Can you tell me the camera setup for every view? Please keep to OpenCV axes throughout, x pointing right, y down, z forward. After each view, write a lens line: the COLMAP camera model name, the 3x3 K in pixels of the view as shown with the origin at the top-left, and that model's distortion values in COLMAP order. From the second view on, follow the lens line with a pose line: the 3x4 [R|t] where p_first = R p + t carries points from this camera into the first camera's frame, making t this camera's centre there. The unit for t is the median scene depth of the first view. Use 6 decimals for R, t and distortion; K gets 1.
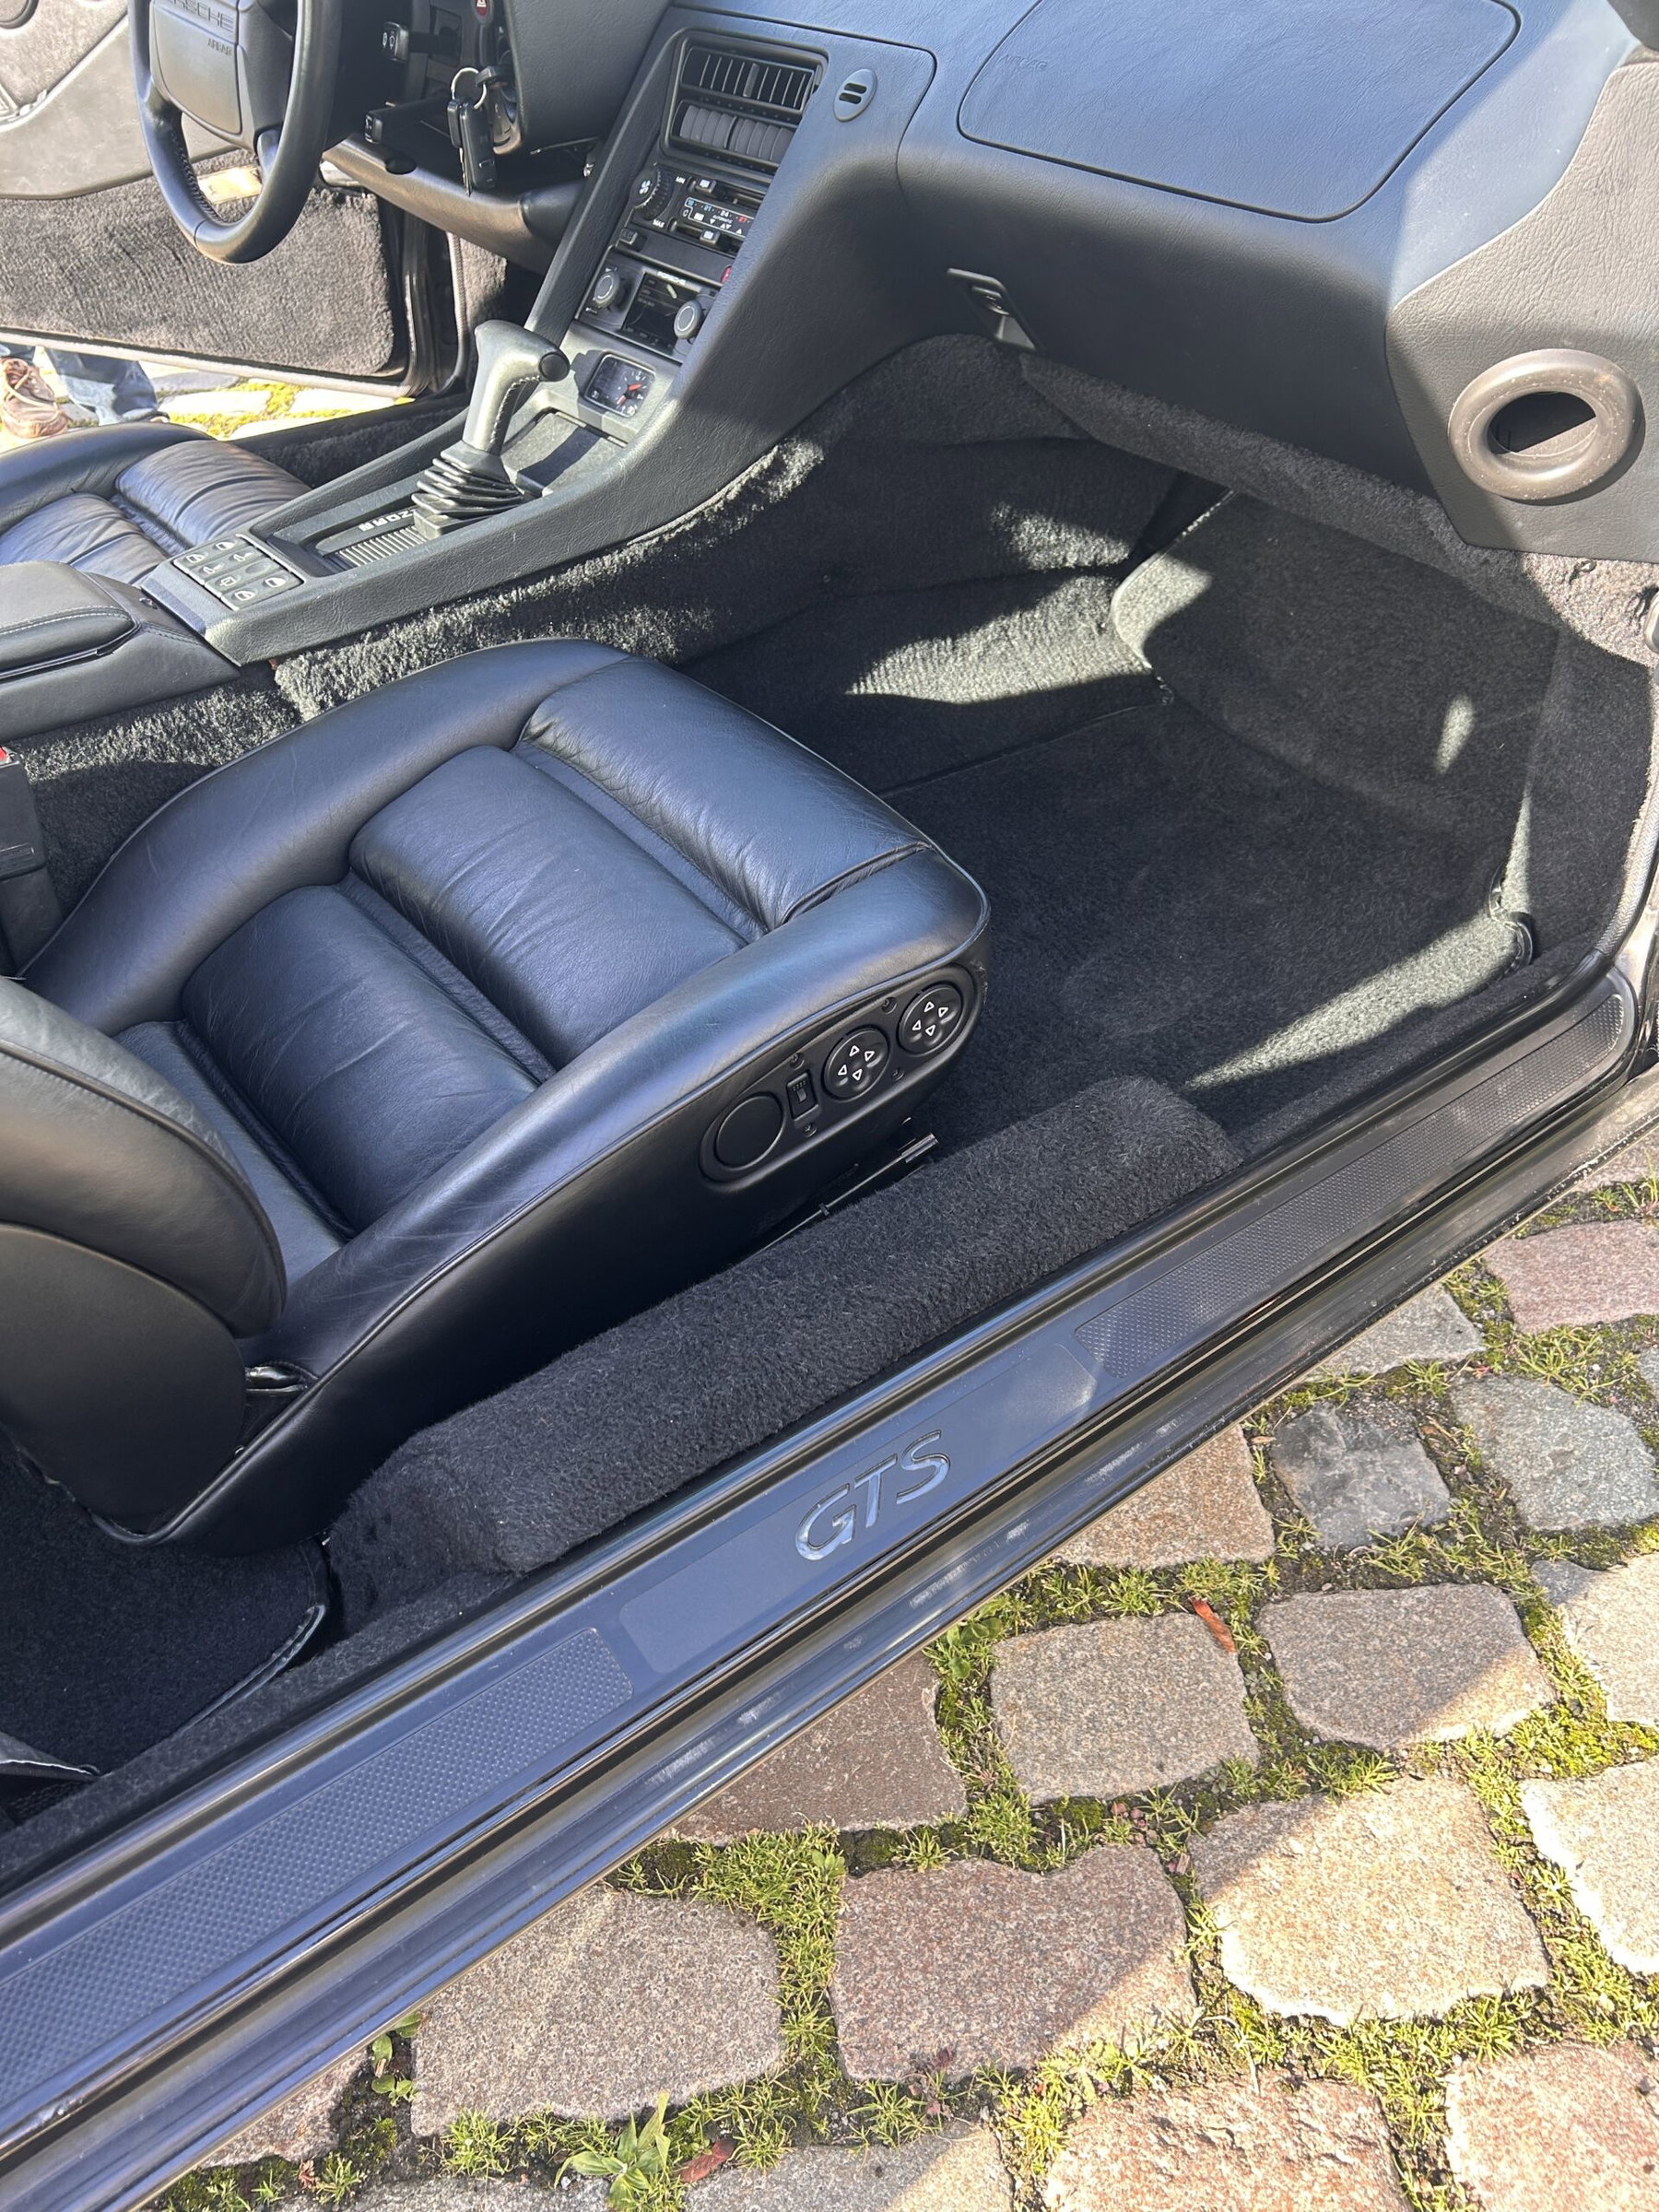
lens RADIAL K [[1650.2, 0, 832.9], [0, 1650.2, 1114.0], [0, 0, 1]] dist [0.069357, -0.083922]
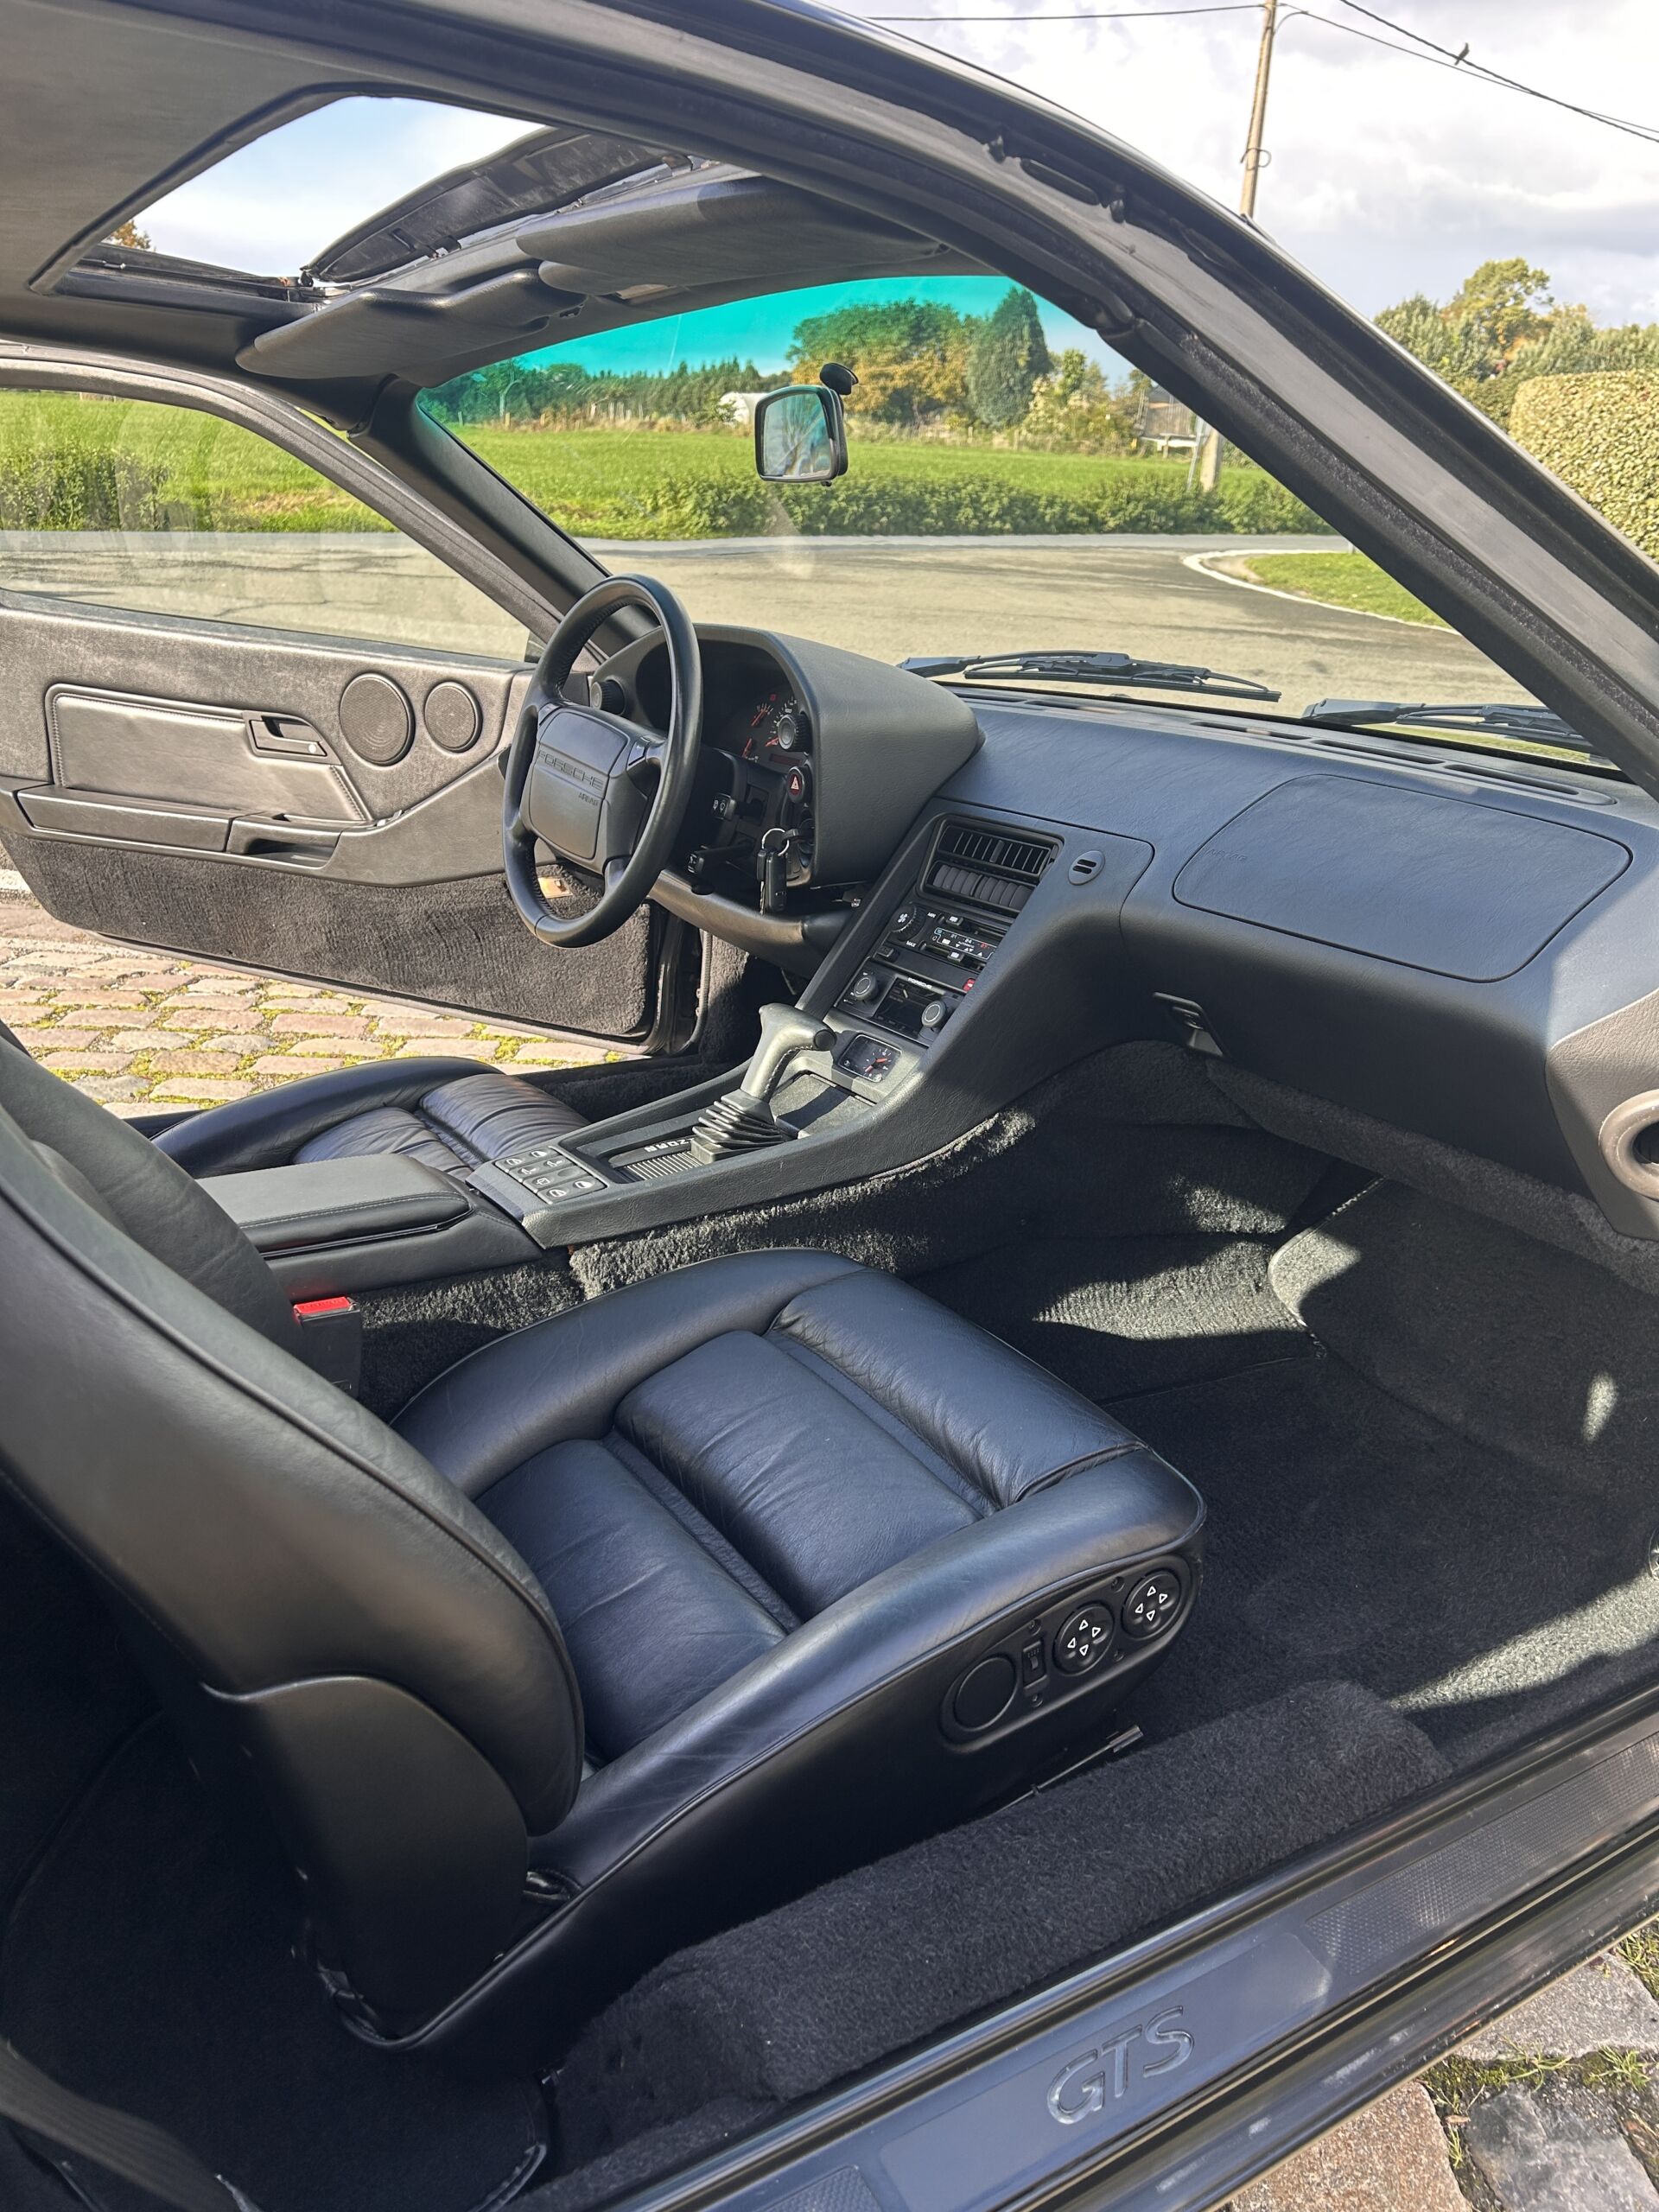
lens RADIAL K [[1663.7, 0, 839.5], [0, 1663.7, 1105.5], [0, 0, 1]] dist [0.050414, -0.069466]
pose [[0.995449, 0.079051, -0.053215, -0.090930], [-0.093395, 0.920246, -0.380033, 0.063381], [0.018929, 0.383273, 0.923441, -0.115809]]
